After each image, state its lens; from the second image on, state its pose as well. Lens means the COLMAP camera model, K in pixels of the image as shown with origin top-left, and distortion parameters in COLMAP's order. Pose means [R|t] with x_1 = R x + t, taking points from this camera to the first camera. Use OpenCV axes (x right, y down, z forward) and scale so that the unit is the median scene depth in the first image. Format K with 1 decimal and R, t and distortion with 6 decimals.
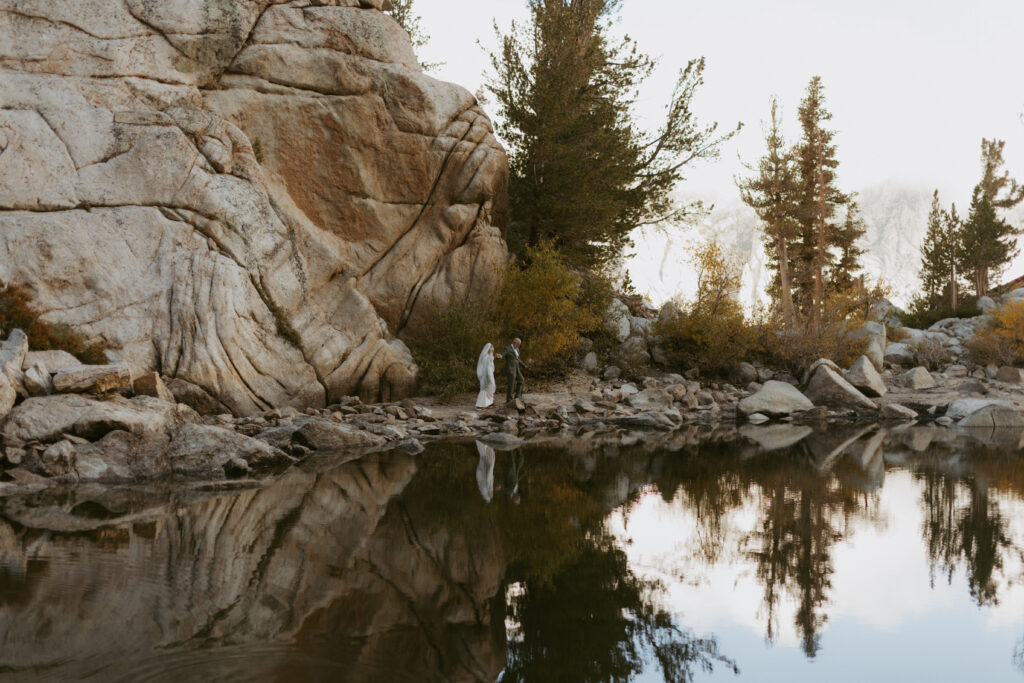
lens RADIAL K [[1447.0, 0, 501.0], [0, 1447.0, 335.8], [0, 0, 1]] dist [0.028965, 0.006065]
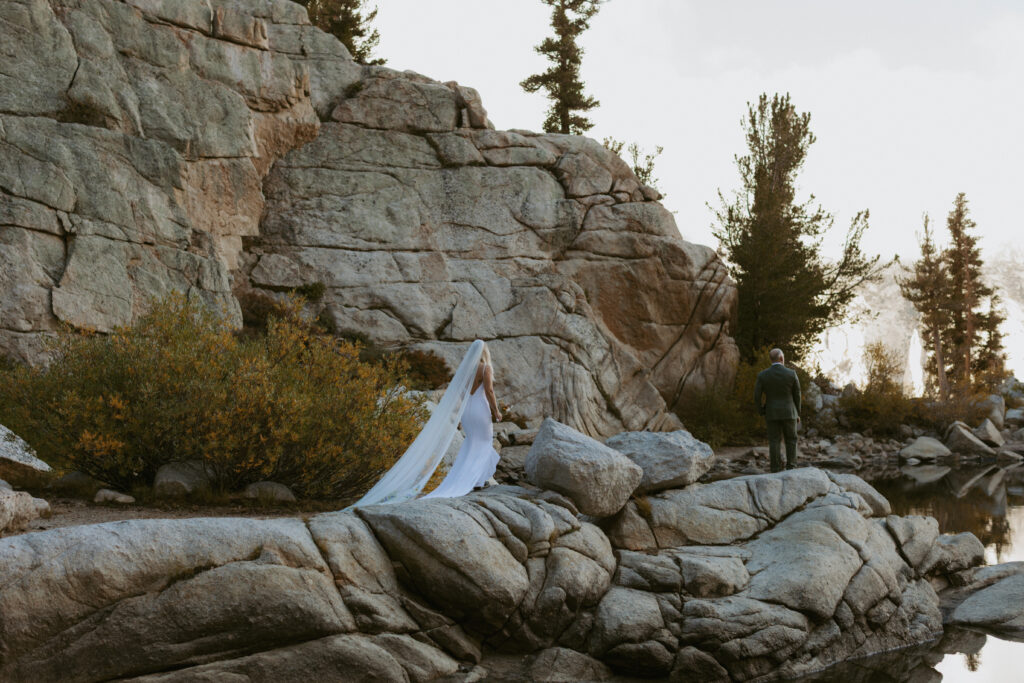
lens RADIAL K [[1447.0, 0, 501.0], [0, 1447.0, 335.8], [0, 0, 1]] dist [0.028965, 0.006065]
pose [[0.993659, -0.021661, -0.110334, -0.079310], [0.016165, 0.998595, -0.050461, -0.004438], [0.111272, 0.048358, 0.992613, -0.551012]]
